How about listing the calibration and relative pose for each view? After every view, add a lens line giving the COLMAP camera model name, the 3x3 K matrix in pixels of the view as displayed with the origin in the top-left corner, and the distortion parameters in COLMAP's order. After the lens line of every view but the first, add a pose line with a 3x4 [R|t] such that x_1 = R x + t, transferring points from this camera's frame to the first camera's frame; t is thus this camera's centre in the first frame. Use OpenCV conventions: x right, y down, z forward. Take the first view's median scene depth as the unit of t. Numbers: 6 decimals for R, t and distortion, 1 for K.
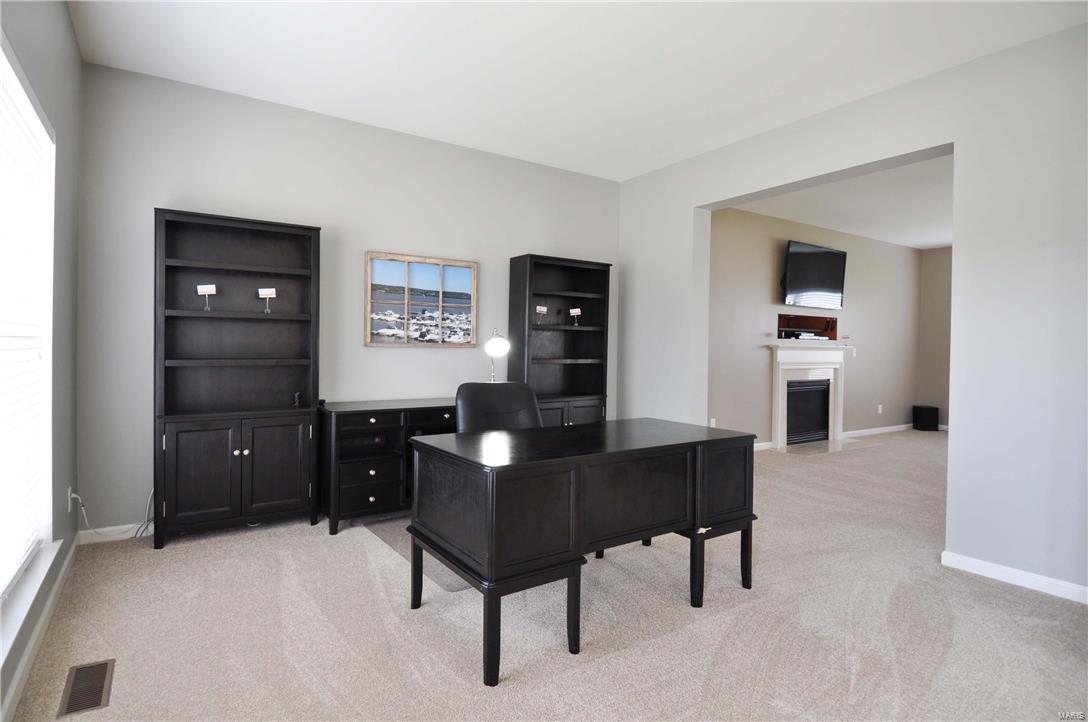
lens RADIAL K [[568.2, 0, 543.4], [0, 568.2, 358.5], [0, 0, 1]] dist [0.018862, -0.023682]
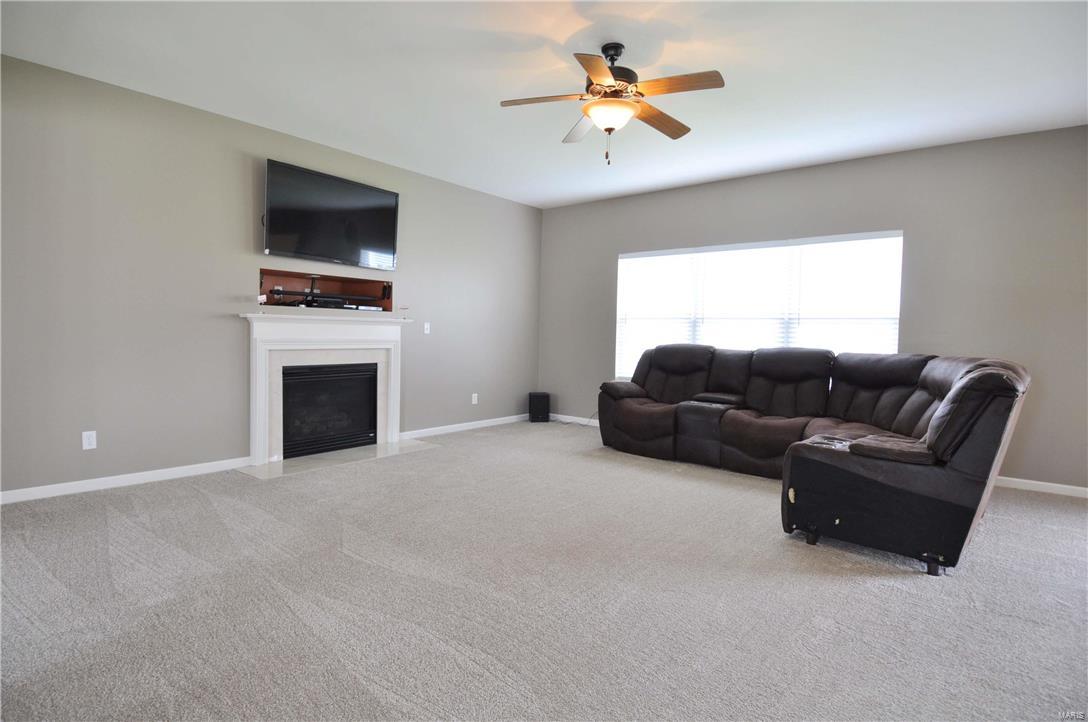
lens RADIAL K [[568.2, 0, 542.3], [0, 568.2, 358.3], [0, 0, 1]] dist [0.018862, -0.023682]
pose [[0.948627, -0.007523, 0.316306, 0.468589], [-0.003332, 0.999424, 0.033762, 0.003662], [-0.316378, -0.033081, 0.948056, 0.220827]]
